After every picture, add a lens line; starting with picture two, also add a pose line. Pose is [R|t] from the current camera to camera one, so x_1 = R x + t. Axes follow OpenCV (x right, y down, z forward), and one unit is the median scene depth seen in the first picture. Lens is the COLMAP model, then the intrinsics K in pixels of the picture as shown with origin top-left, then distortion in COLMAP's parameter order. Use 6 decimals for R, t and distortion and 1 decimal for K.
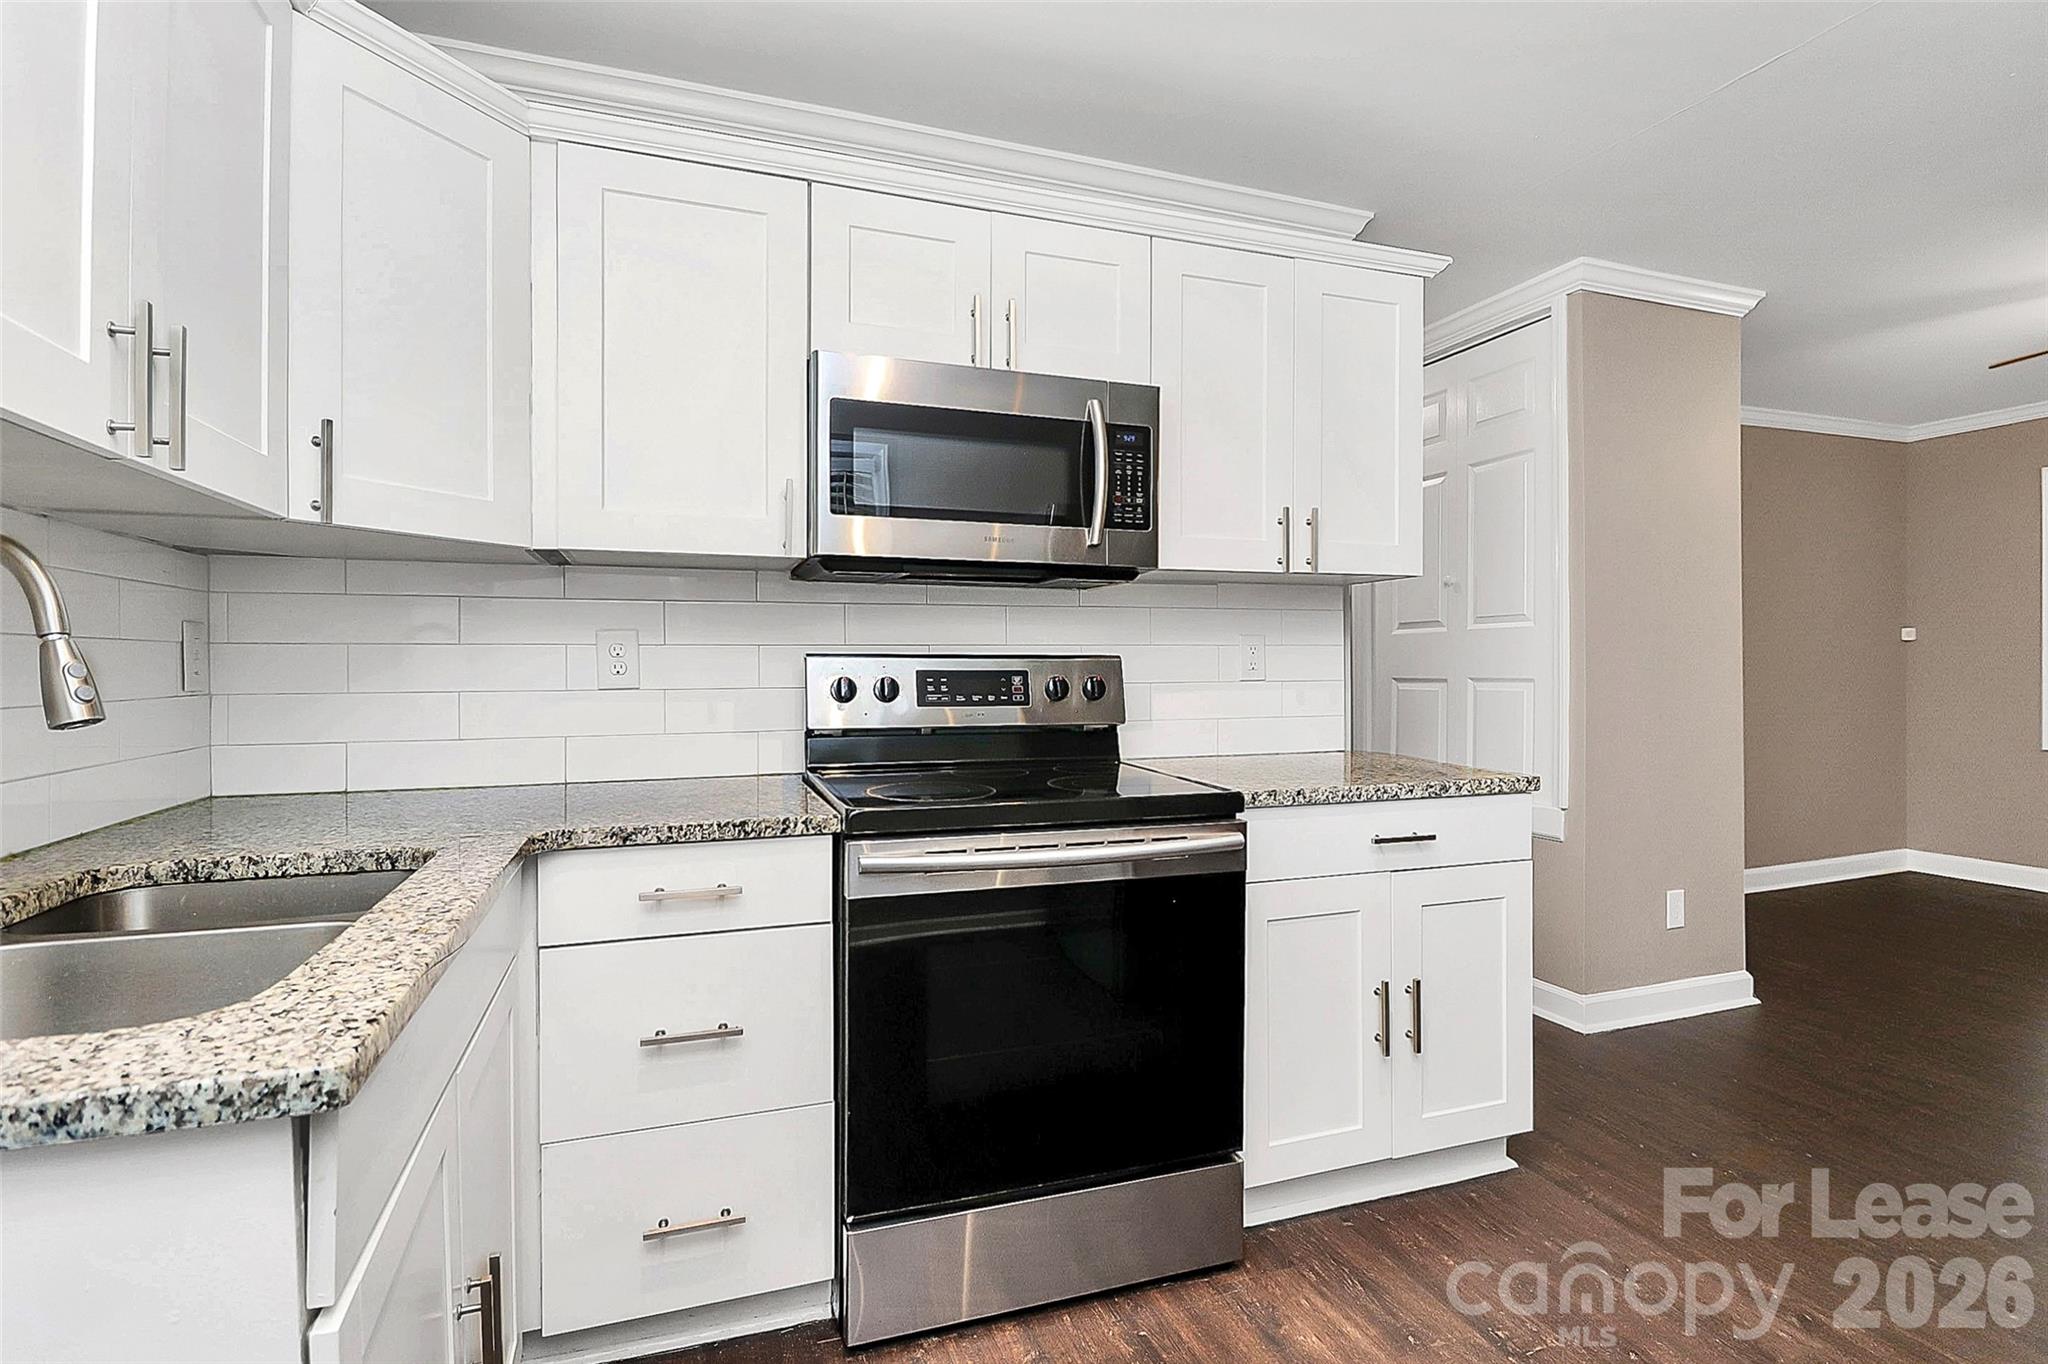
lens RADIAL K [[993.6, 0, 1023.5], [0, 993.6, 672.5], [0, 0, 1]] dist [-0.002453, -0.000387]
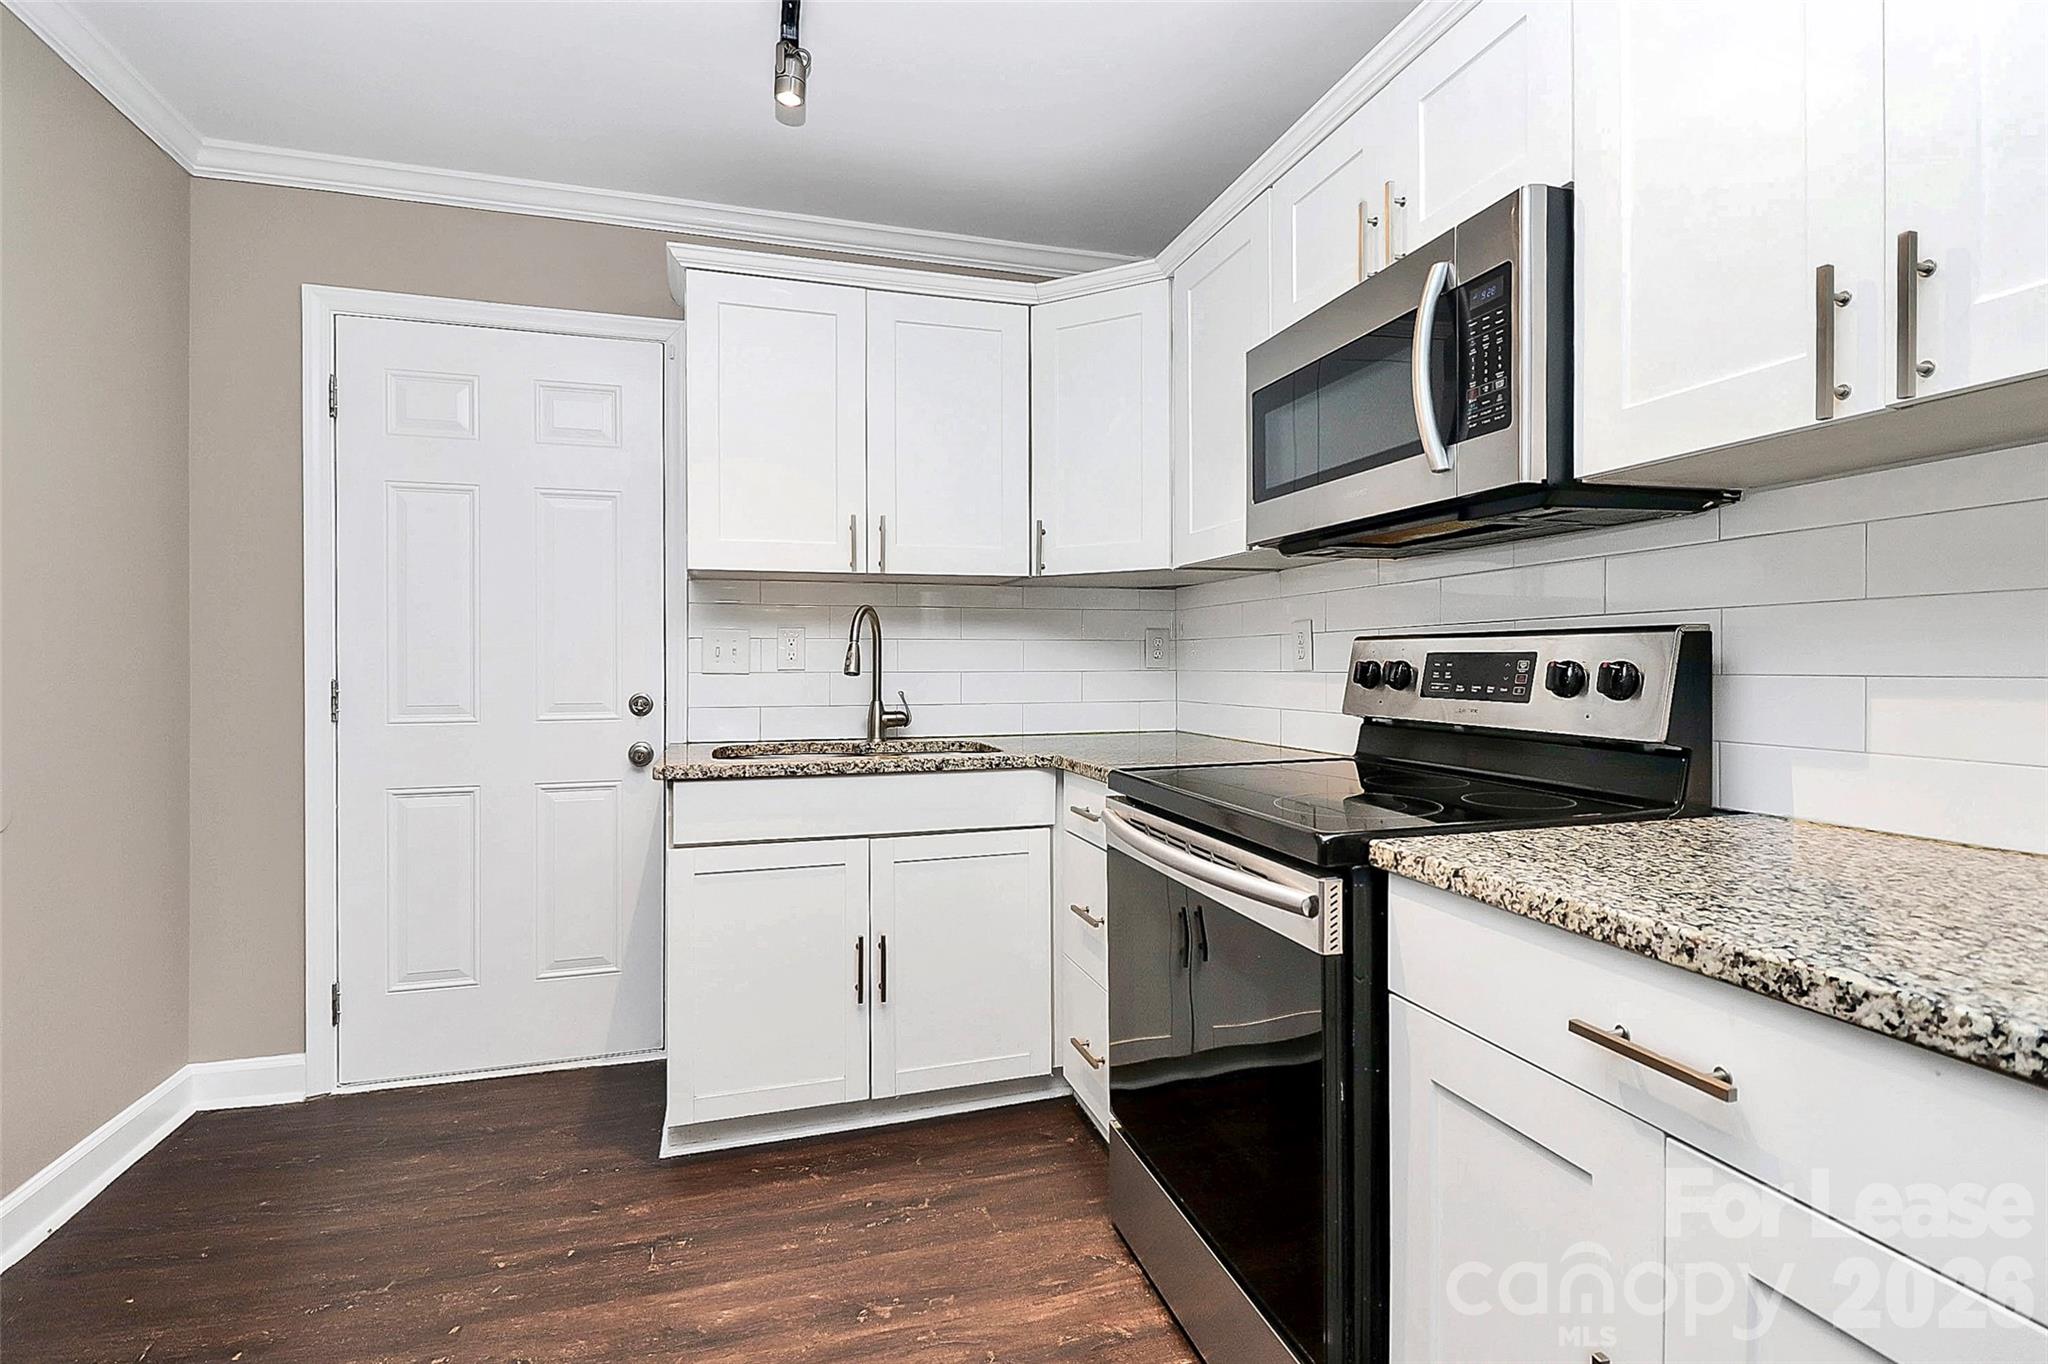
lens RADIAL K [[993.6, 0, 1034.9], [0, 993.6, 673.7], [0, 0, 1]] dist [-0.002453, -0.000387]
pose [[-0.052538, 0.014199, -0.998518, 0.744450], [-0.001683, 0.999896, 0.014307, 0.003751], [0.998617, 0.002432, -0.052509, 0.712994]]
